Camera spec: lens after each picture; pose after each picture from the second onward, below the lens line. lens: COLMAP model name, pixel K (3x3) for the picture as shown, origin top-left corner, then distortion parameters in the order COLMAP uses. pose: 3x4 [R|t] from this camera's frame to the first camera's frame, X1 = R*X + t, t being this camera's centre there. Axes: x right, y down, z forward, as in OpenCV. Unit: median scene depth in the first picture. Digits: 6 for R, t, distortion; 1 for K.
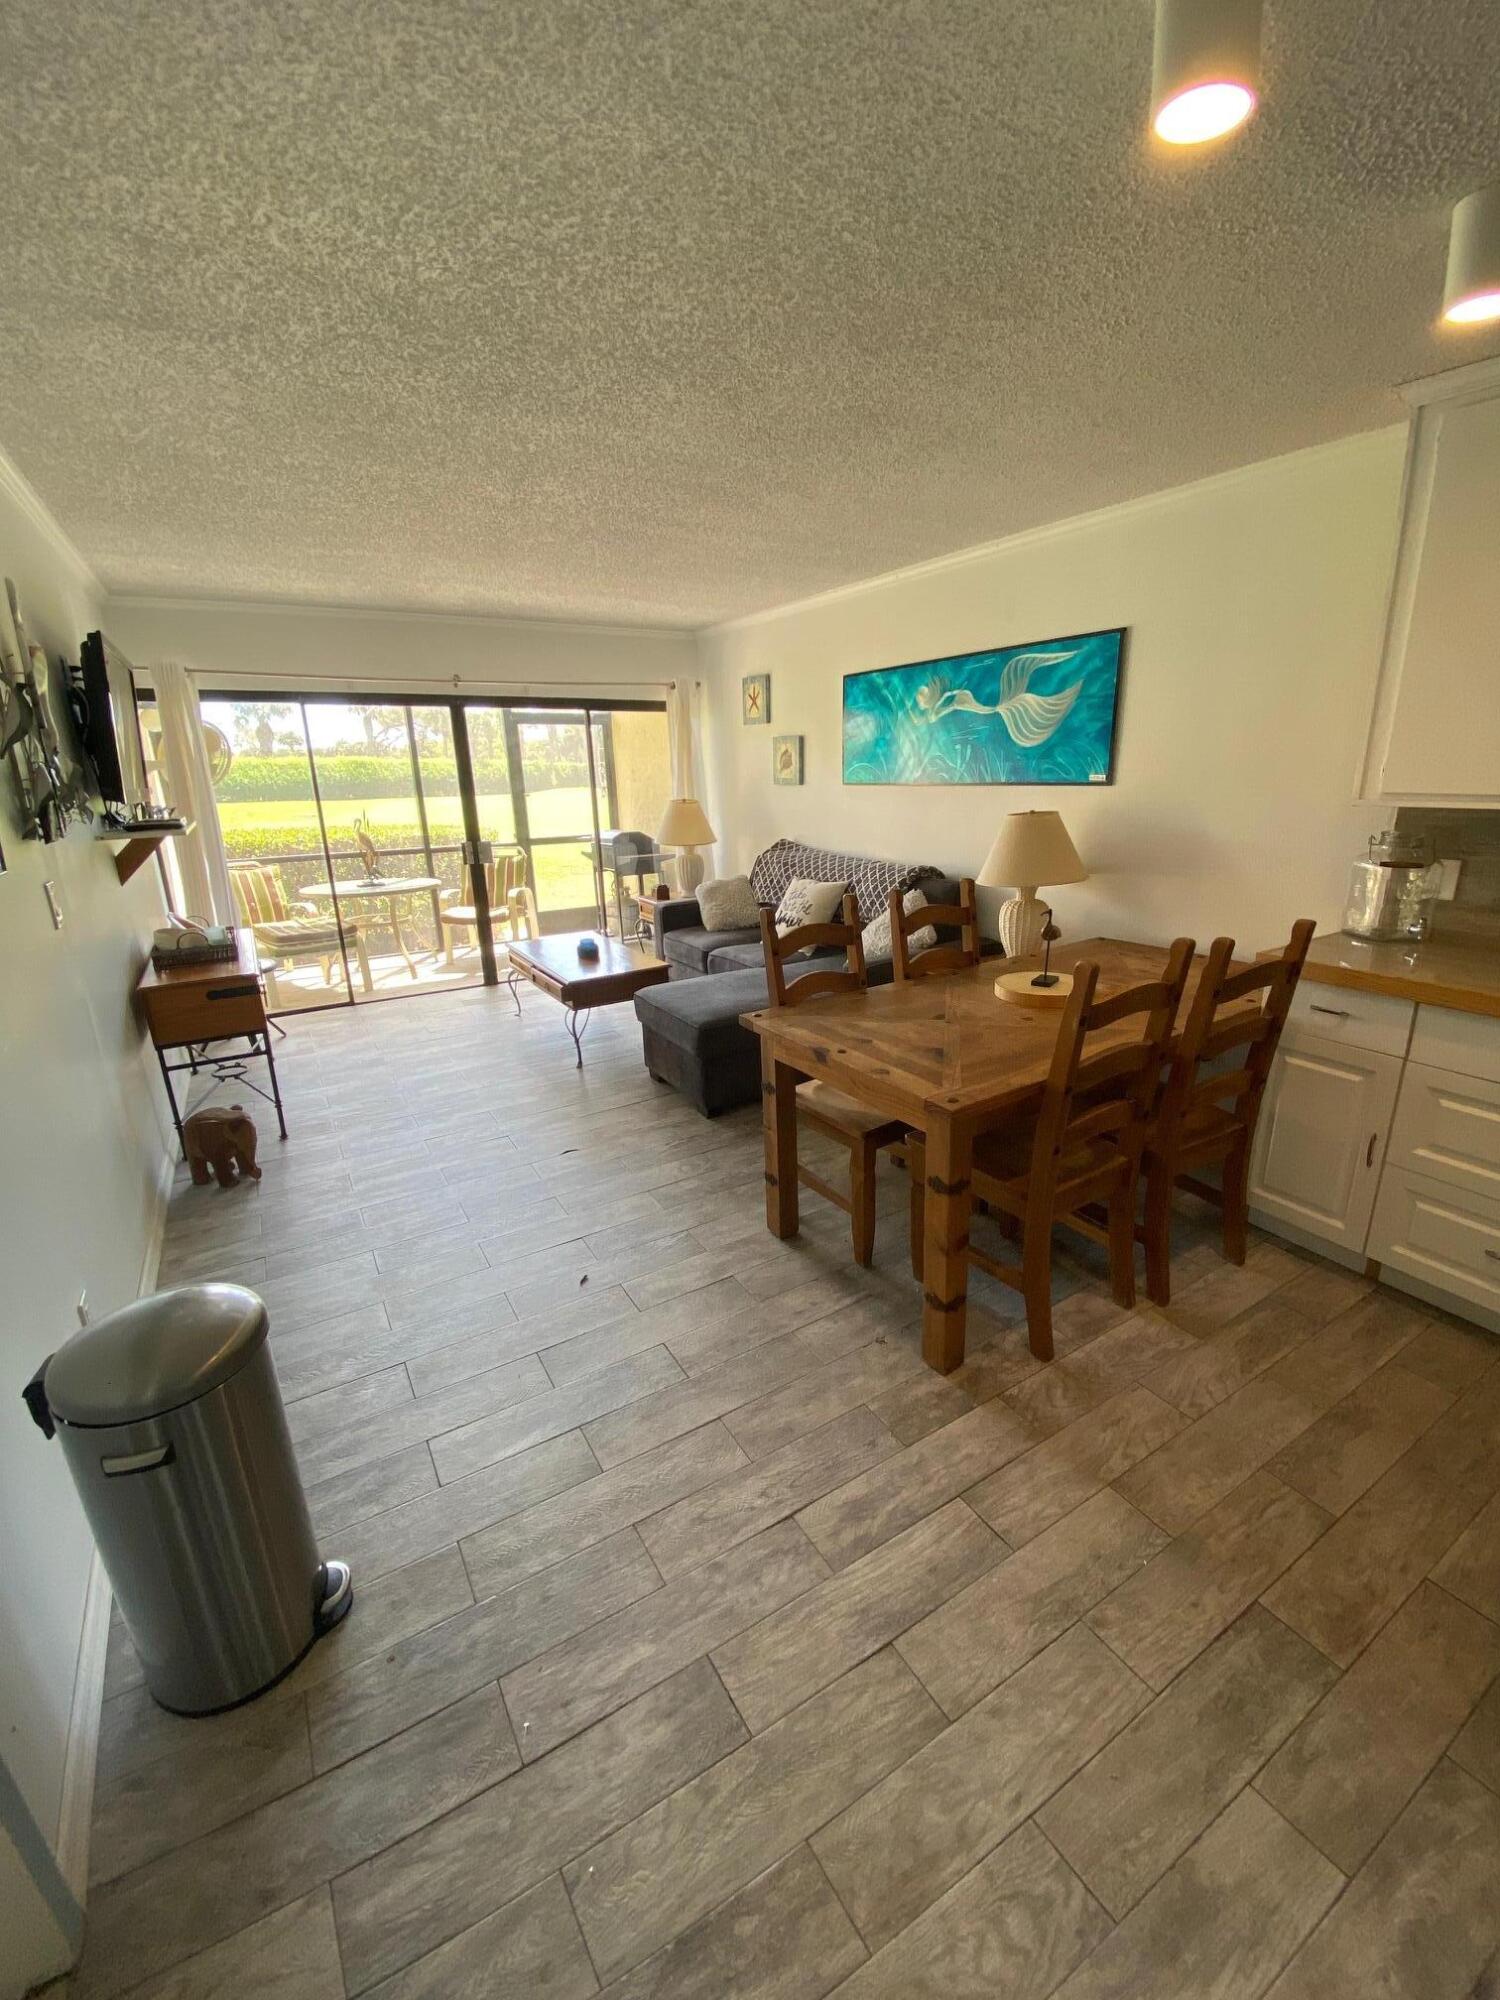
lens RADIAL K [[814.2, 0, 750.0], [0, 814.2, 1000.0], [0, 0, 1]] dist [0.002095, -0.013512]
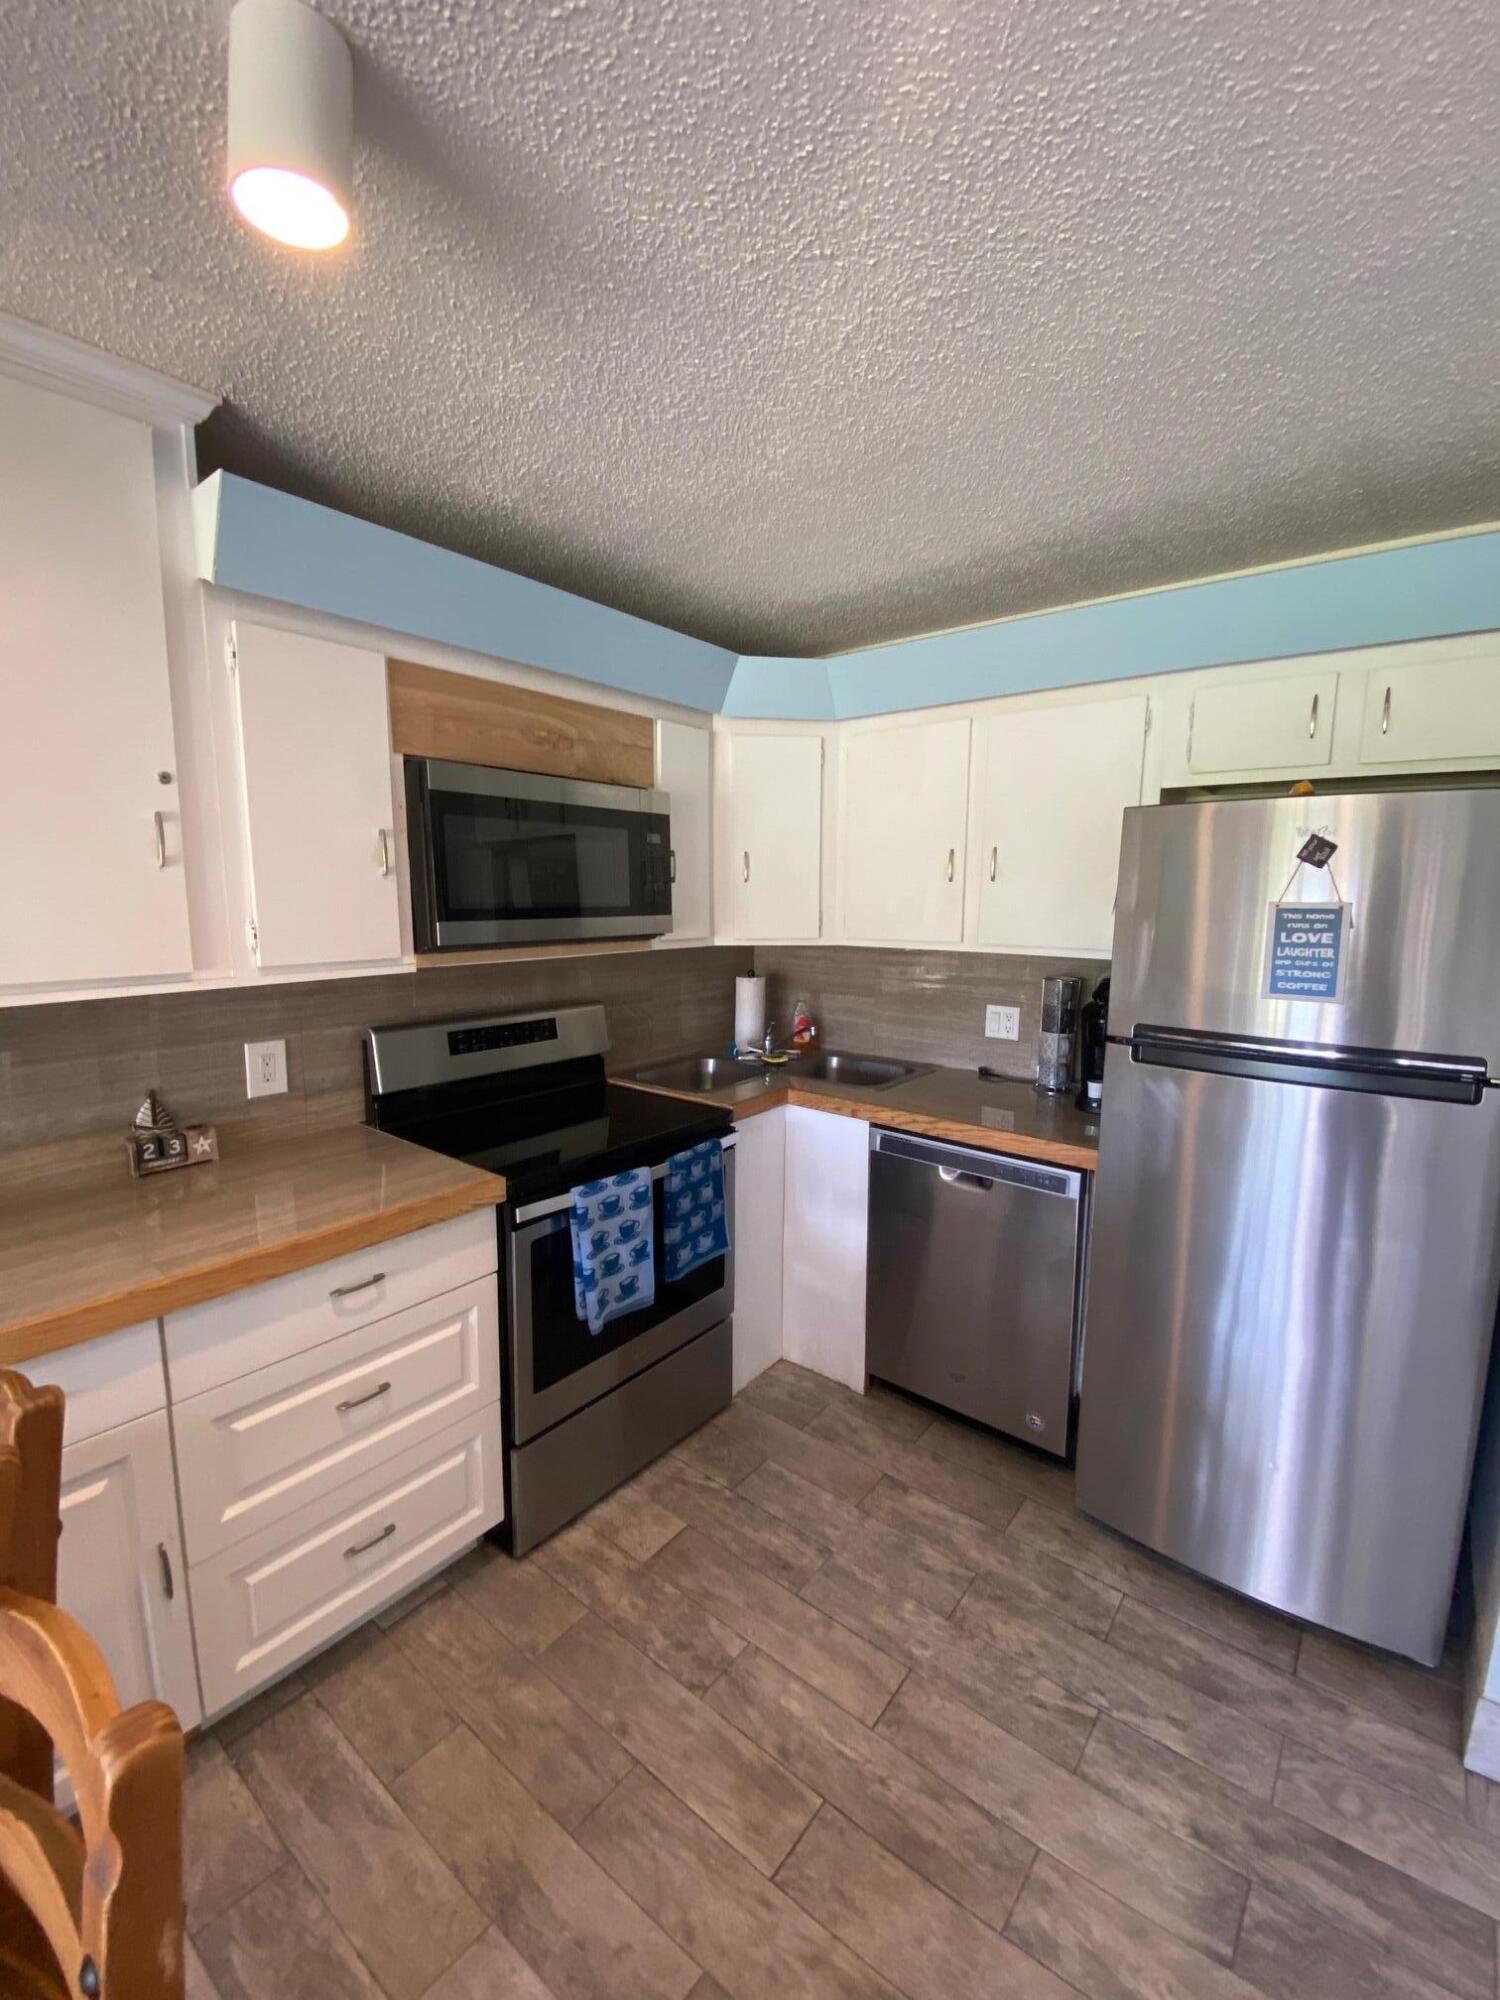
lens RADIAL K [[814.2, 0, 750.0], [0, 814.2, 1000.0], [0, 0, 1]] dist [0.002095, -0.013512]
pose [[-0.348783, -0.109145, 0.930826, 0.131520], [0.267049, 0.940448, 0.210337, -0.231074], [-0.898351, 0.321938, -0.298866, 0.713443]]
